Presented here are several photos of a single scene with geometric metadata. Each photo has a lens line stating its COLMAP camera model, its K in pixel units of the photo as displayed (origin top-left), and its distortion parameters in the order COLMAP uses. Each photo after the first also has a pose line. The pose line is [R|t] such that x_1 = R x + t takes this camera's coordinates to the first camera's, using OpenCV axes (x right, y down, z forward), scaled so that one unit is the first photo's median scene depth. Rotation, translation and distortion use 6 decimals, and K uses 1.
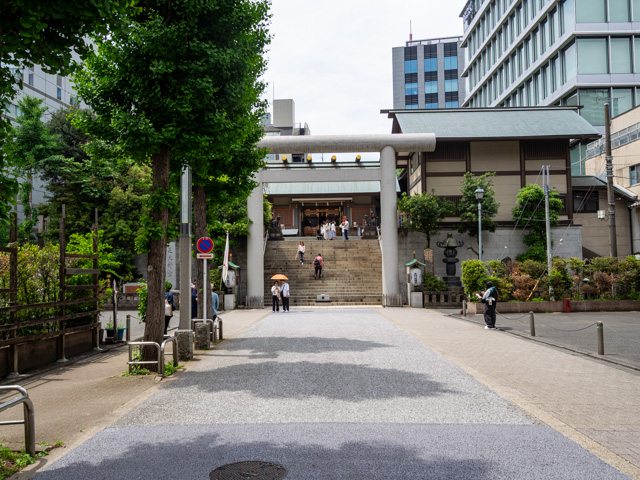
lens RADIAL K [[542.9, 0, 320.0], [0, 542.9, 240.0], [0, 0, 1]] dist [0.005256, 0.004264]
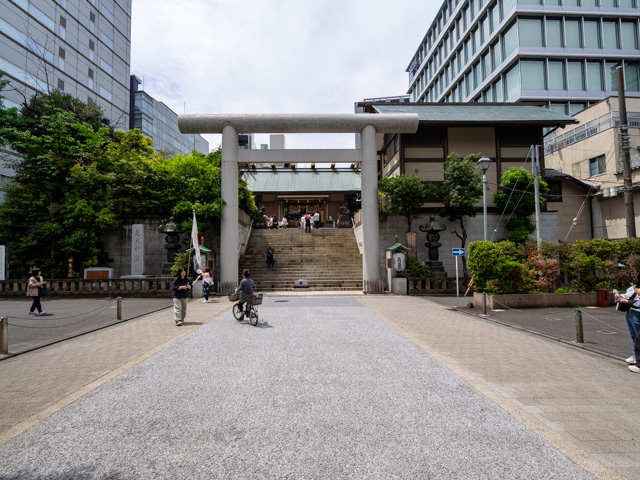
lens RADIAL K [[338.9, 0, 320.0], [0, 338.9, 240.0], [0, 0, 1]] dist [-0.006137, -0.001181]
pose [[0.998959, 0.005140, 0.045335, 0.011733], [-0.005254, 0.999983, 0.002401, 0.027485], [-0.045321, -0.002636, 0.998969, 0.393523]]
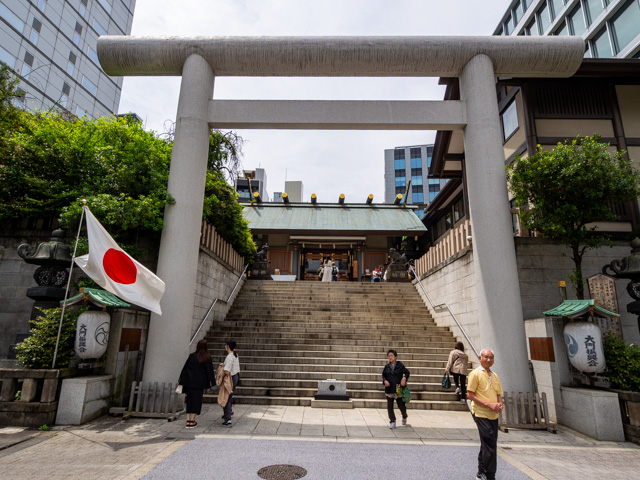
lens RADIAL K [[379.7, 0, 320.0], [0, 379.7, 240.0], [0, 0, 1]] dist [0.004096, -0.000116]
pose [[0.999427, 0.033222, -0.006500, -0.005859], [-0.033851, 0.982265, -0.184419, 0.047324], [0.000258, 0.184534, 0.982826, 0.686986]]
